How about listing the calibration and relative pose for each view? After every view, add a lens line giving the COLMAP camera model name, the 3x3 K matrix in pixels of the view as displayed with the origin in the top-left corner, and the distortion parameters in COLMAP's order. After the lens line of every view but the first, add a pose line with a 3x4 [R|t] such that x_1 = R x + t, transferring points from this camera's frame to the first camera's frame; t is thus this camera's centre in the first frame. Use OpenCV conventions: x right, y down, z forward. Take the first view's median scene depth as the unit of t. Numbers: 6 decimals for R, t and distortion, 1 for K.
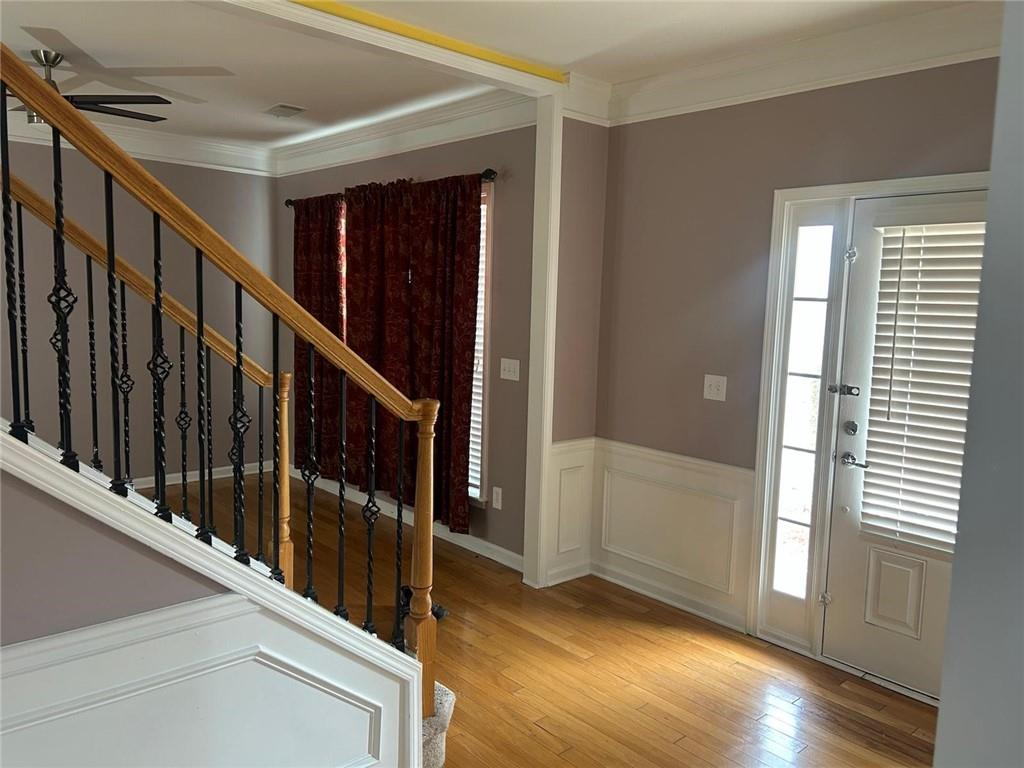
lens RADIAL K [[764.3, 0, 512.0], [0, 764.3, 384.0], [0, 0, 1]] dist [0.023906, -0.003510]
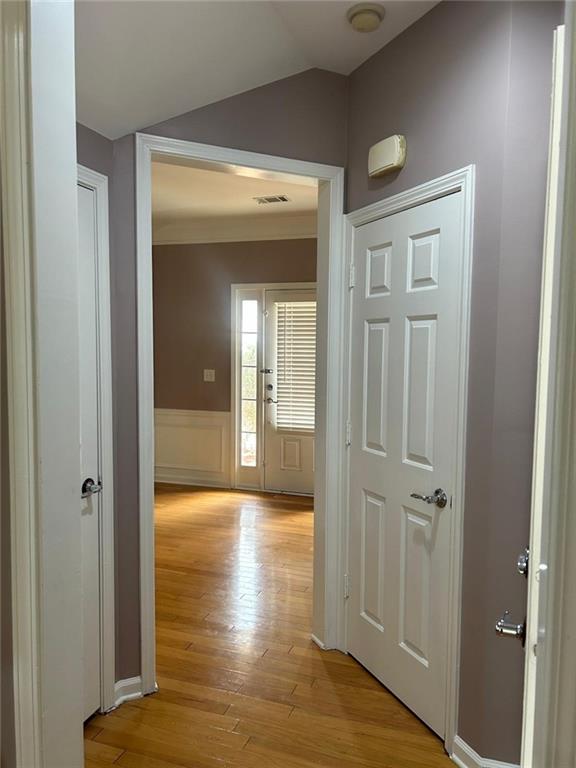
lens RADIAL K [[573.2, 0, 267.7], [0, 573.2, 384.7], [0, 0, 1]] dist [0.023906, -0.003510]
pose [[0.892546, -0.054116, 0.447698, -0.340359], [0.068431, 0.997530, -0.015848, 0.075232], [-0.445734, 0.044781, 0.894045, -0.548254]]
